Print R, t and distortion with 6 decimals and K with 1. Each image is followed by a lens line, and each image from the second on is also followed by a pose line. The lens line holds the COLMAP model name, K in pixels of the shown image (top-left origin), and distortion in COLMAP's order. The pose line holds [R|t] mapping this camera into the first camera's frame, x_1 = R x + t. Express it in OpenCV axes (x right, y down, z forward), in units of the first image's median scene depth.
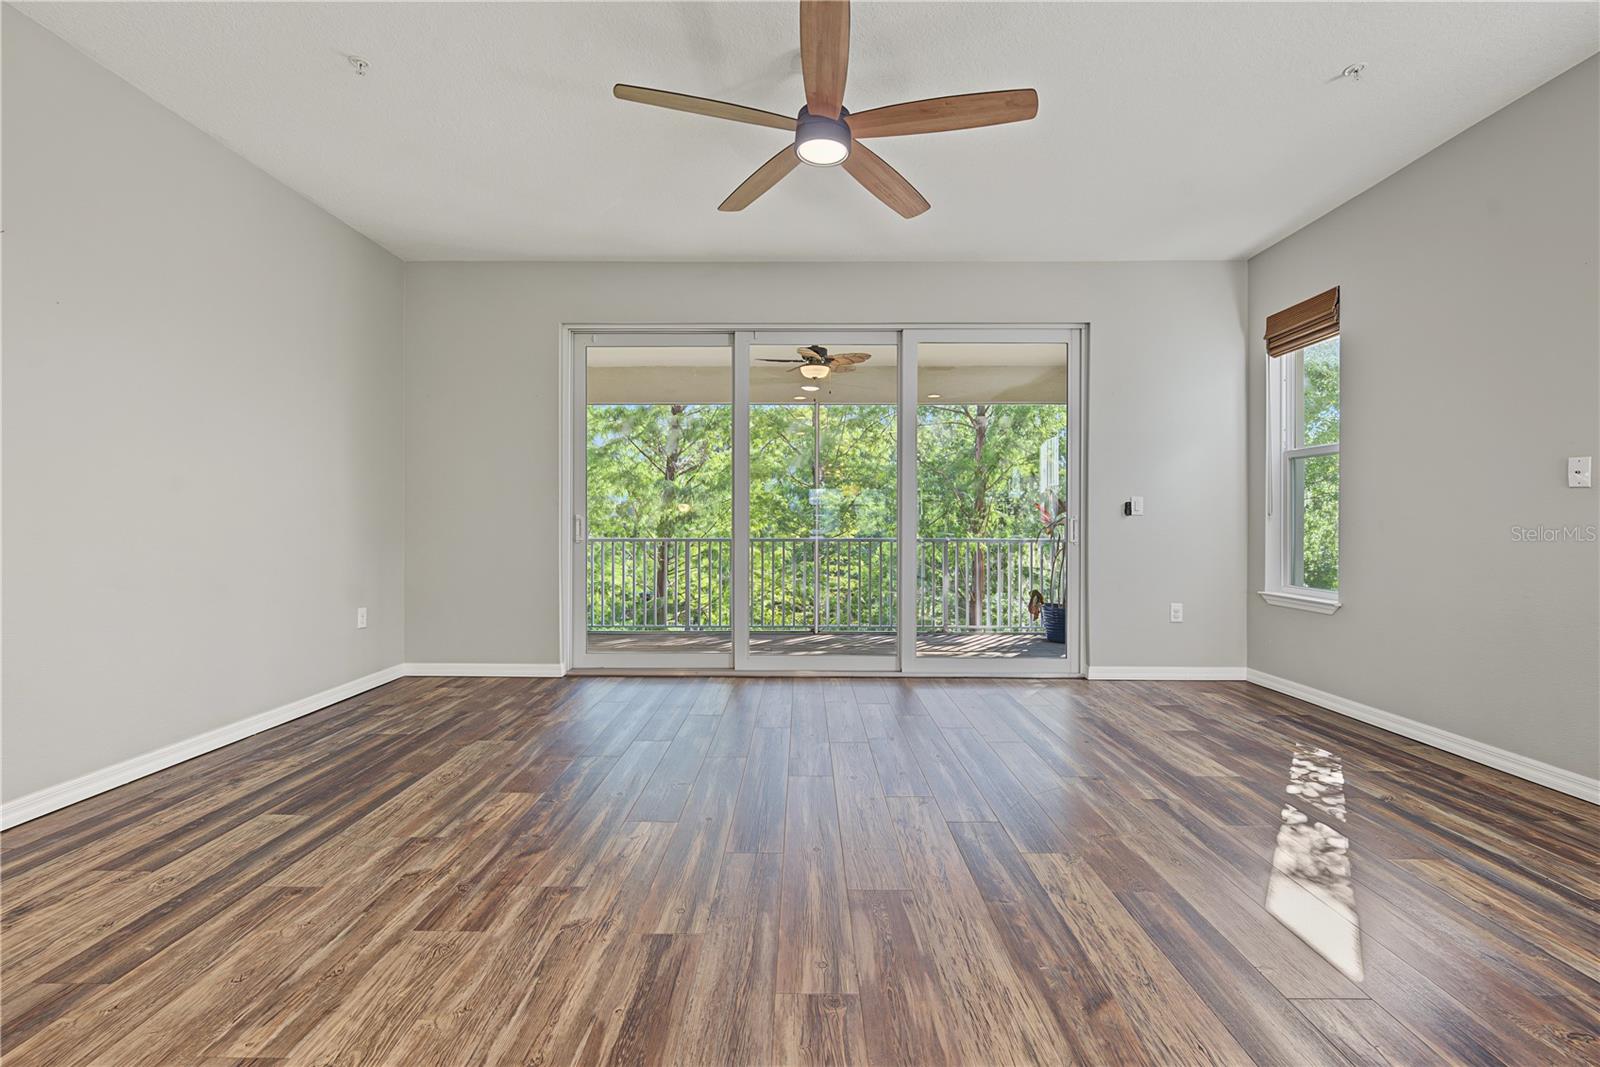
lens RADIAL K [[708.5, 0, 802.1], [0, 708.5, 523.1], [0, 0, 1]] dist [0.001880, -0.000211]
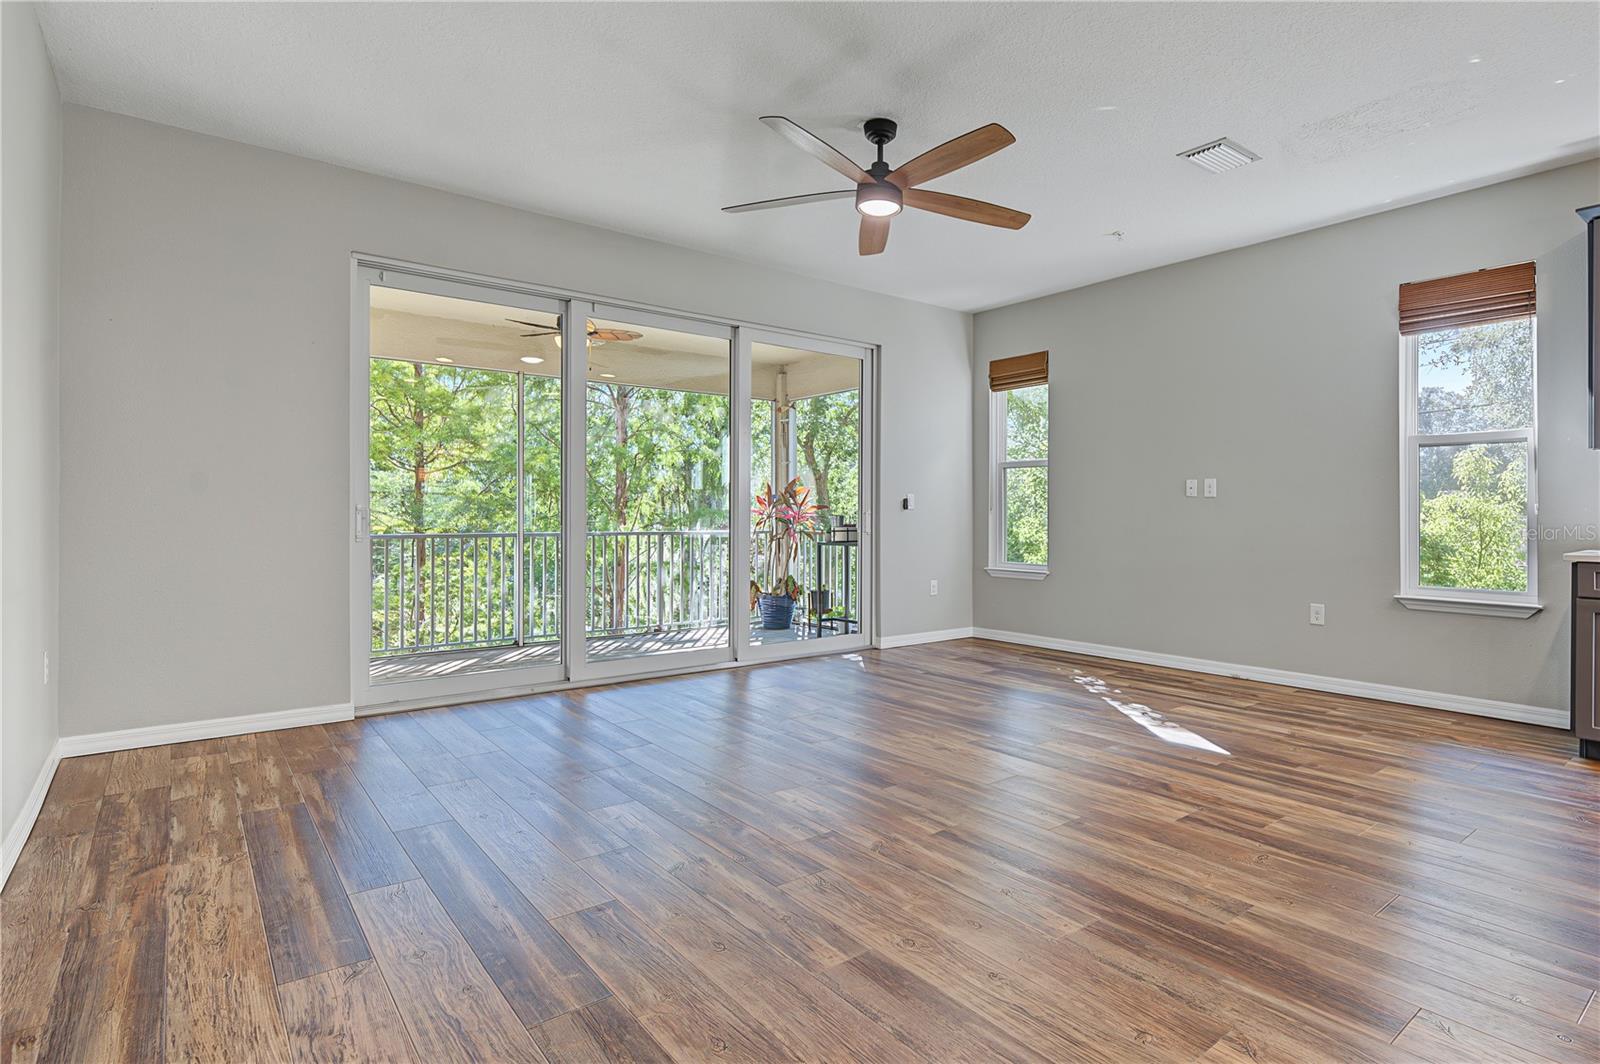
lens RADIAL K [[815.3, 0, 883.1], [0, 815.3, 515.9], [0, 0, 1]] dist [-0.000535, 0.000076]
pose [[0.756996, -0.000146, 0.653420, -0.500825], [-0.001659, 0.999996, 0.002144, -0.002991], [-0.653418, -0.002707, 0.756993, -0.028716]]
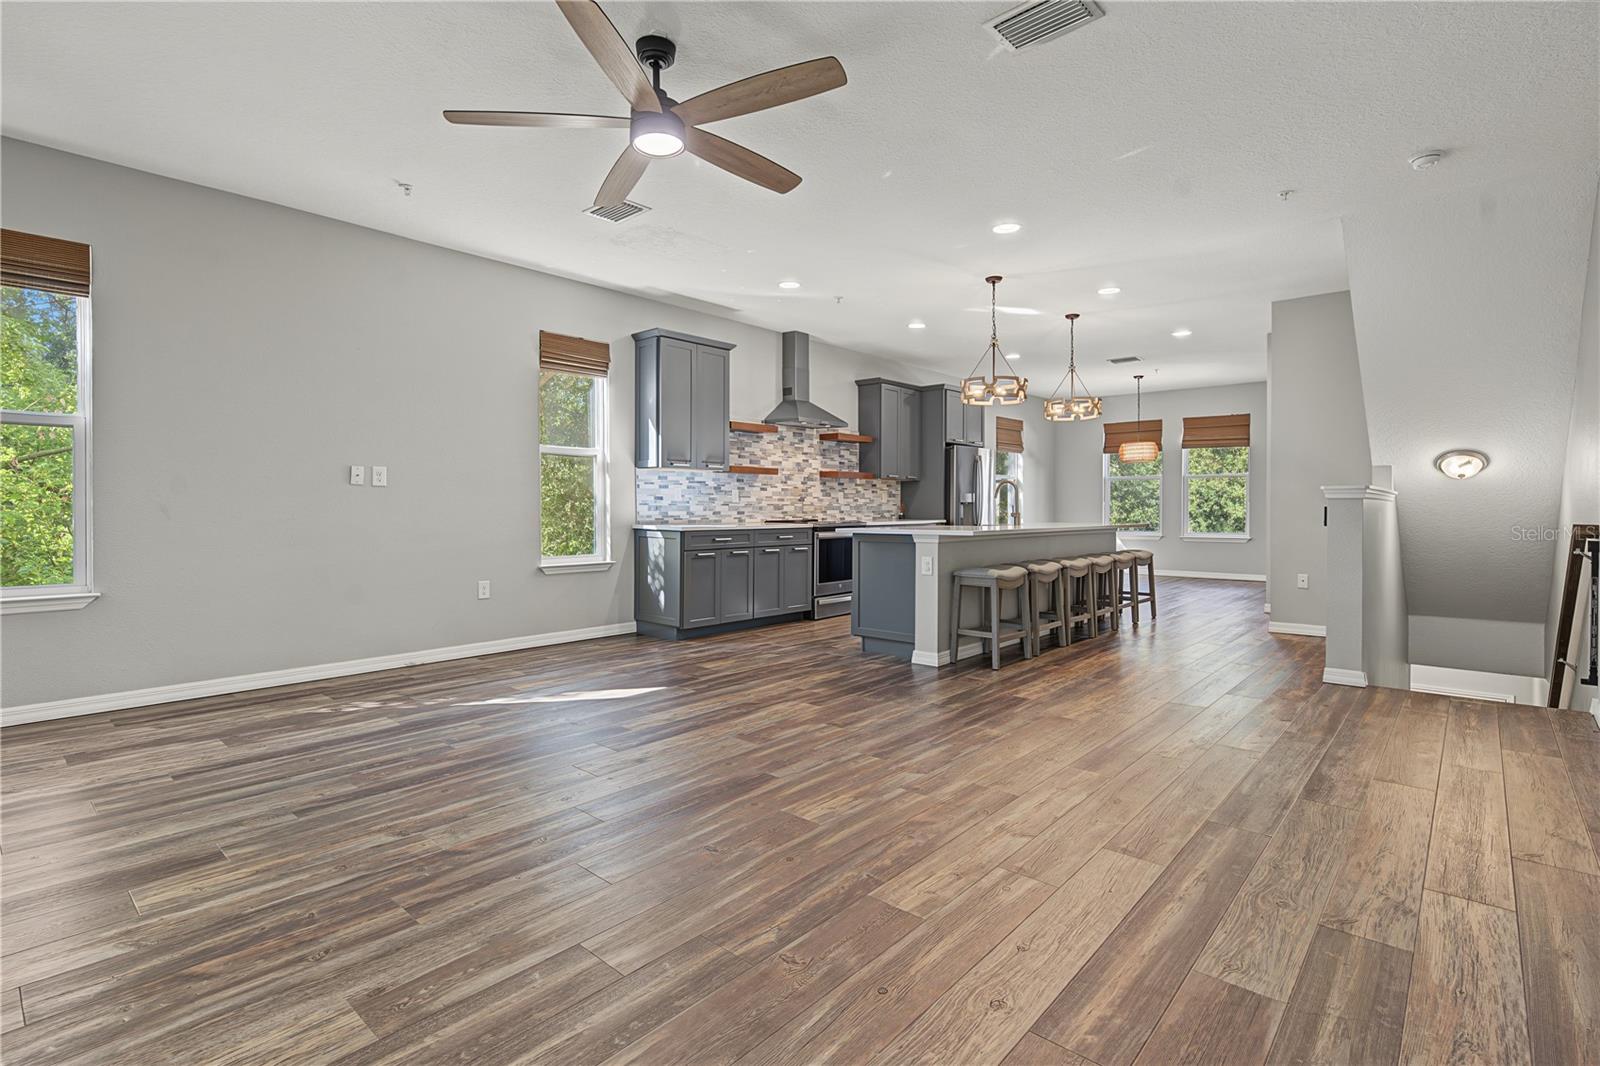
lens RADIAL K [[756.9, 0, 777.1], [0, 756.9, 517.8], [0, 0, 1]] dist [-0.002207, 0.001132]
pose [[-0.734121, -0.013955, 0.678876, -0.485565], [-0.002594, 0.999839, 0.017747, -0.004181], [-0.679014, 0.011268, -0.734039, 0.973953]]
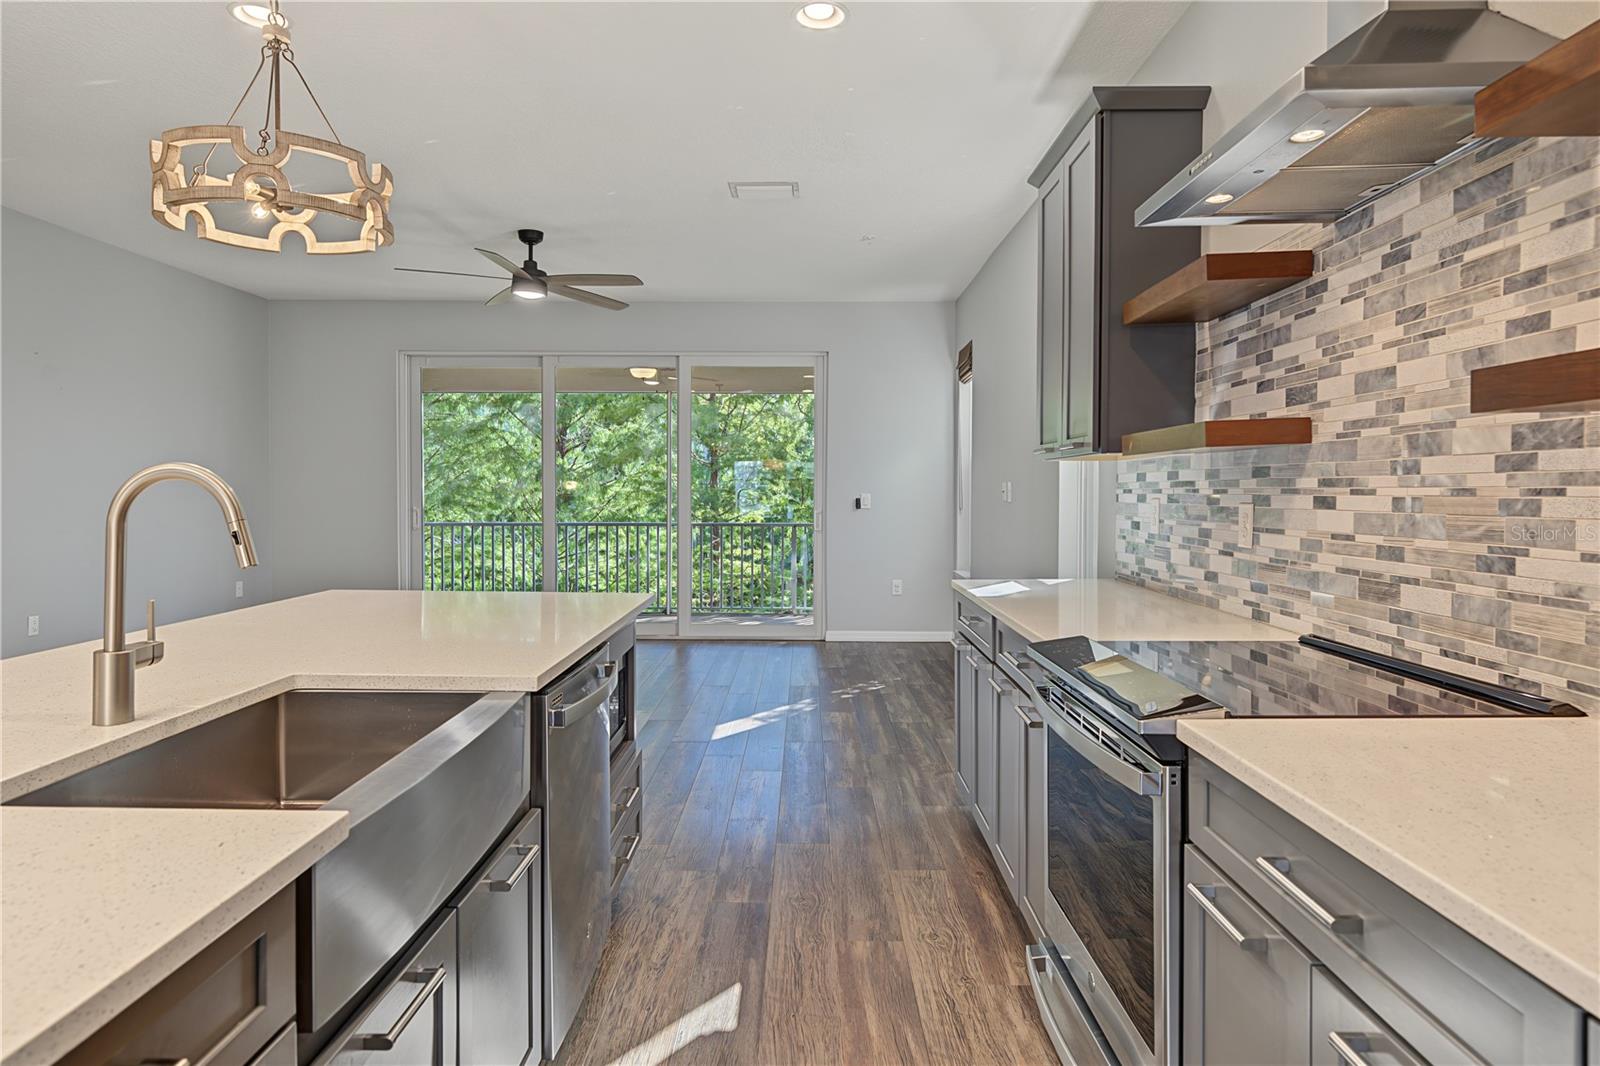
lens RADIAL K [[953.7, 0, 808.6], [0, 953.7, 515.9], [0, 0, 1]] dist [0.001189, 0.002055]
pose [[0.999969, 0.000761, 0.007830, 0.377924], [-0.000956, 0.999688, 0.024978, -0.042118], [-0.007808, -0.024985, 0.999657, -0.697485]]
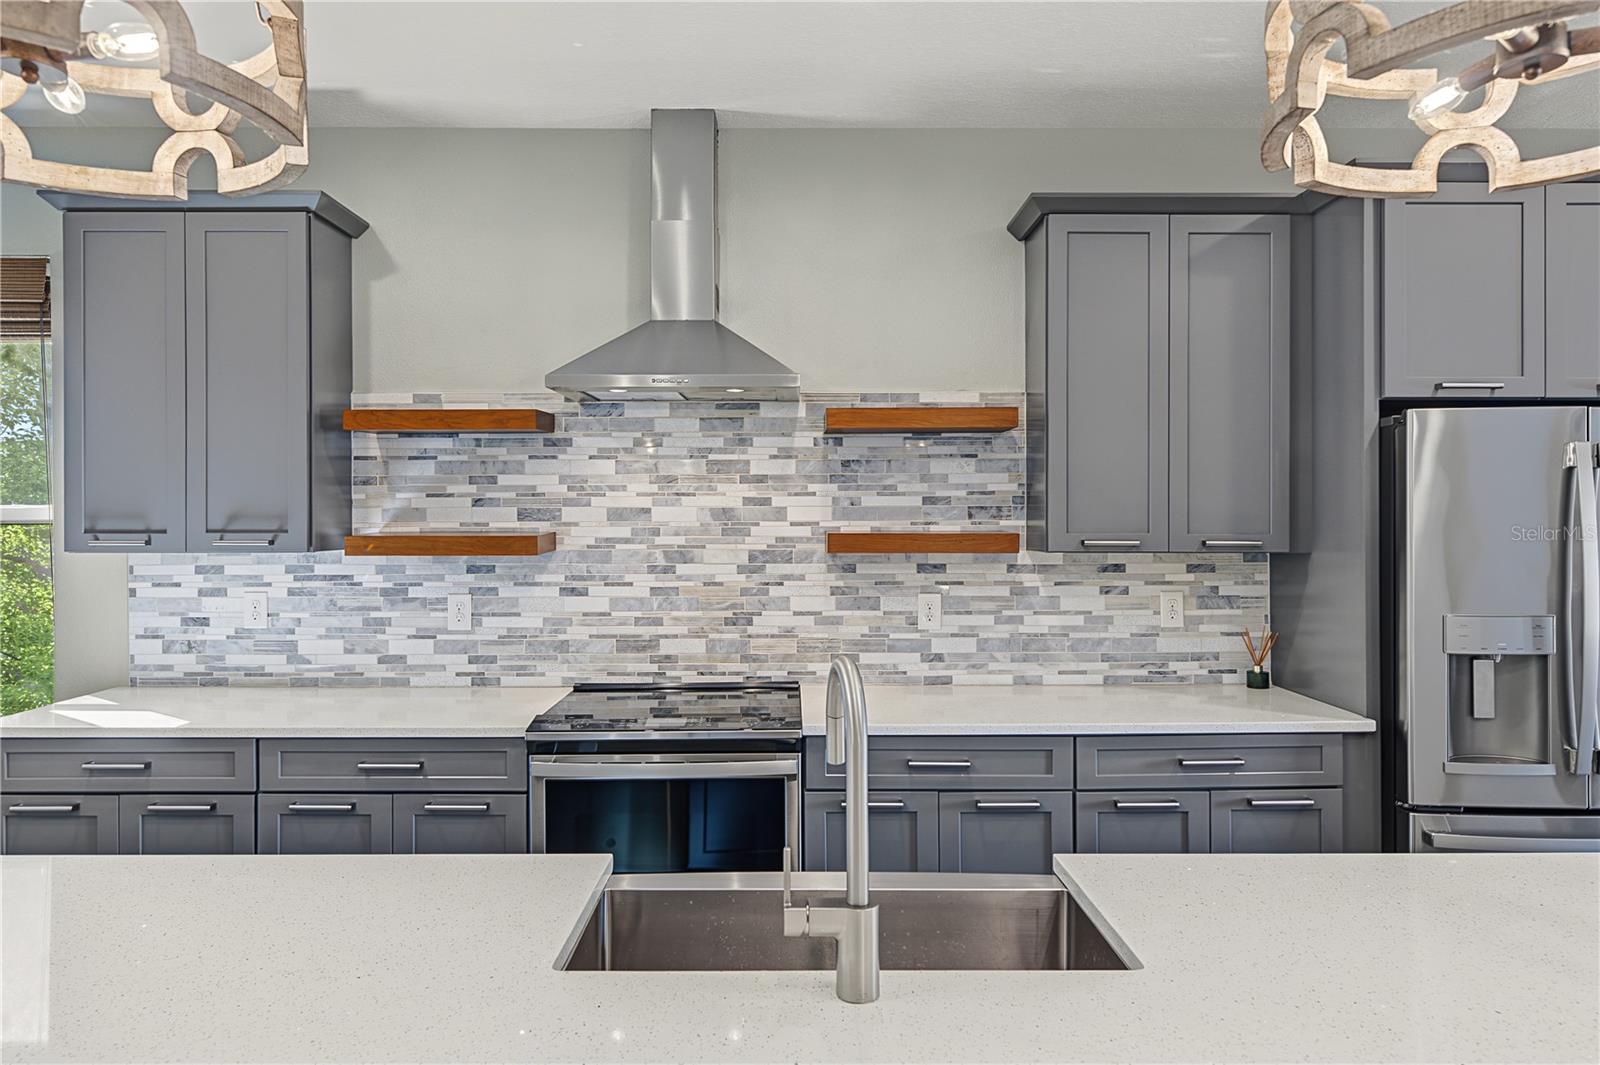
lens RADIAL K [[995.5, 0, 804.0], [0, 995.5, 528.3], [0, 0, 1]] dist [-0.003703, 0.000521]
pose [[-0.010530, -0.007779, 0.999914, -0.099749], [0.002988, 0.999965, 0.007811, -0.089788], [-0.999940, 0.003070, -0.010507, -0.372570]]
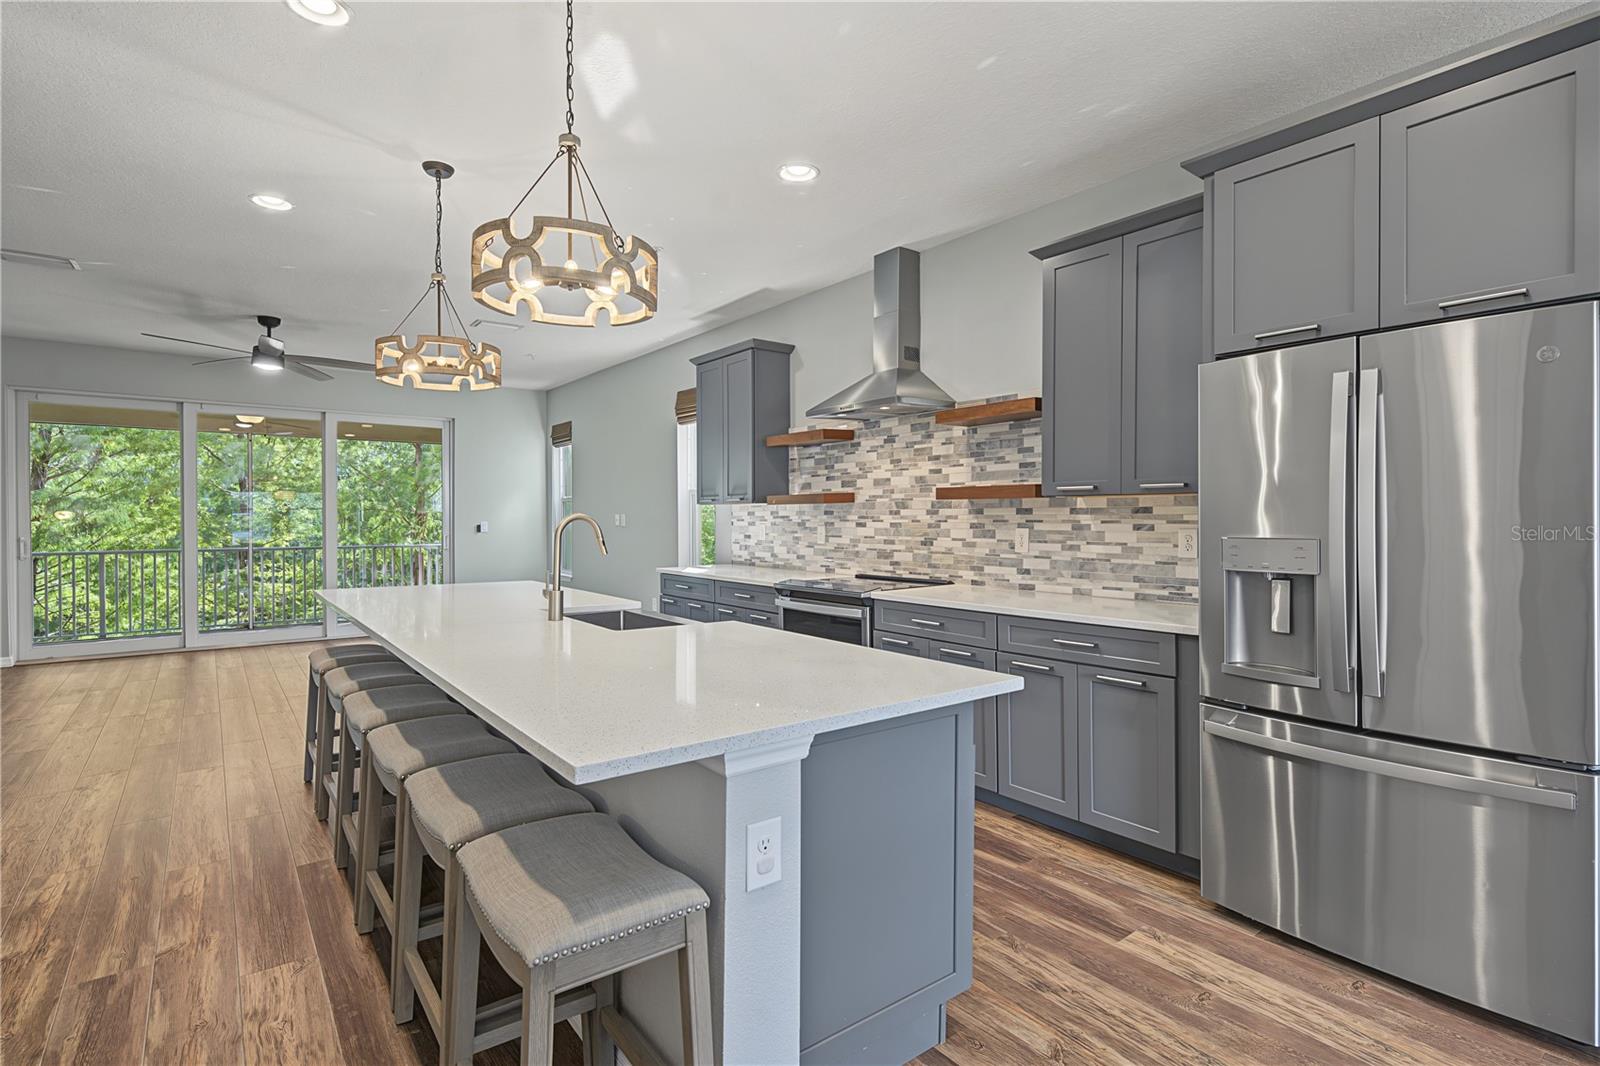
lens RADIAL K [[756.9, 0, 801.4], [0, 756.9, 526.3], [0, 0, 1]] dist [-0.002207, 0.001132]
pose [[0.785045, -0.009036, 0.619373, -0.068556], [0.002587, 0.999933, 0.011308, -0.046991], [-0.619433, -0.007275, 0.785016, -0.981797]]
